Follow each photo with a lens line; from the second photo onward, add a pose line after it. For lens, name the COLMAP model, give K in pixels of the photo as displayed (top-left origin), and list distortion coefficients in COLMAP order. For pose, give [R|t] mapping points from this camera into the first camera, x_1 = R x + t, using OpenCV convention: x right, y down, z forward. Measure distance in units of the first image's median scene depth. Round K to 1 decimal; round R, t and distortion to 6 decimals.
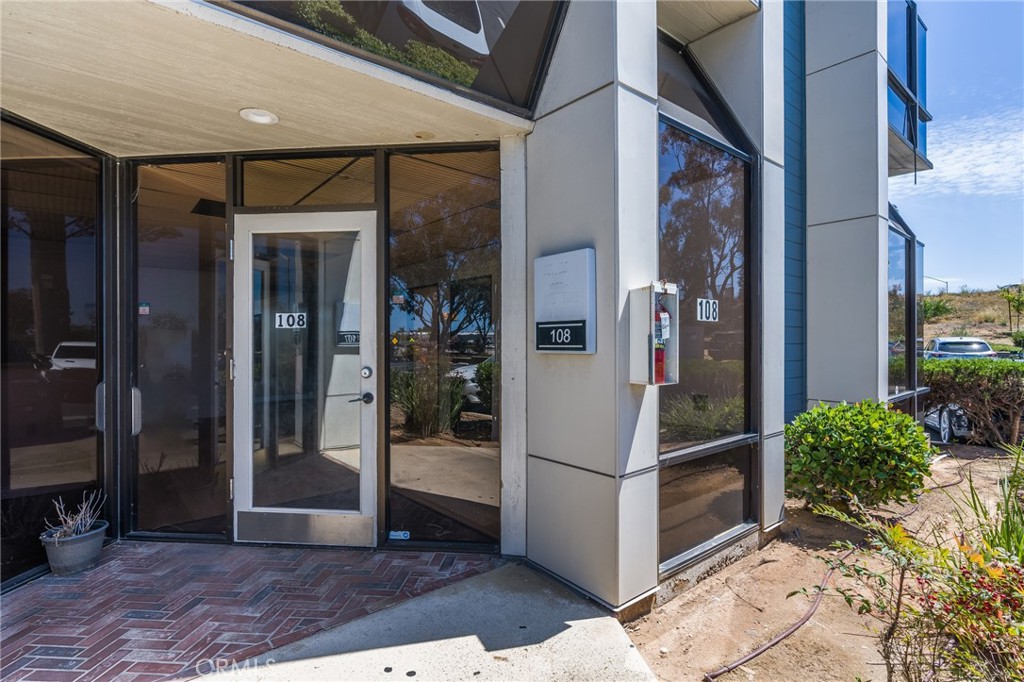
lens RADIAL K [[514.3, 0, 512.0], [0, 514.3, 341.0], [0, 0, 1]] dist [-0.001394, -0.000284]
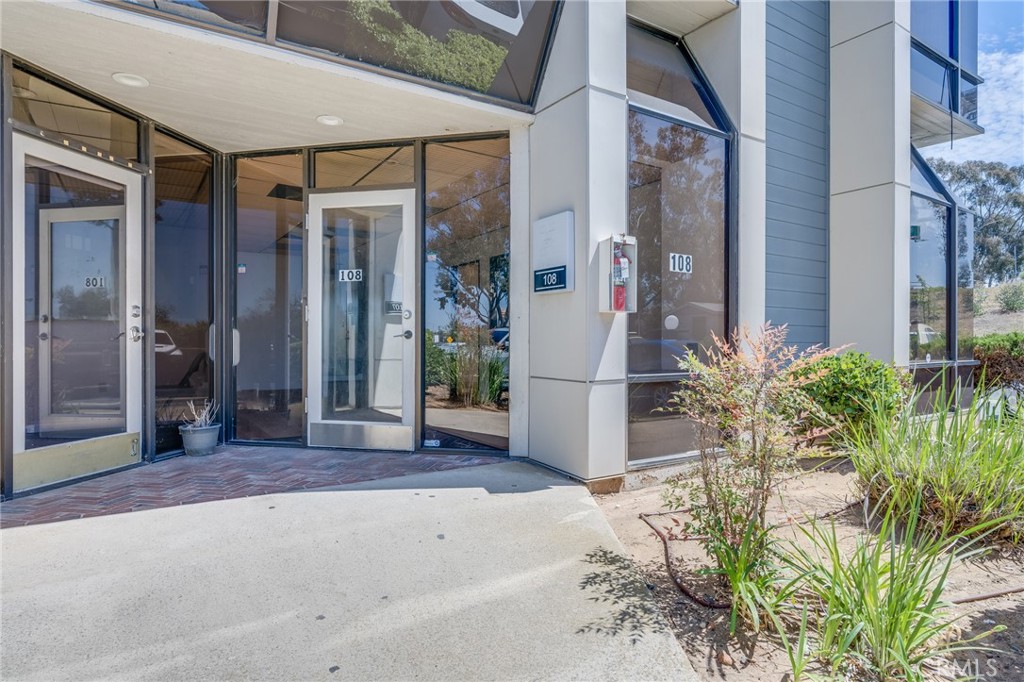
lens RADIAL K [[580.1, 0, 512.0], [0, 580.1, 341.0], [0, 0, 1]] dist [-0.003319, 0.000423]
pose [[0.993317, 0.004033, -0.115348, 0.143400], [-0.003737, 0.999989, 0.002782, 0.121412], [0.115358, -0.002333, 0.993321, -0.405910]]
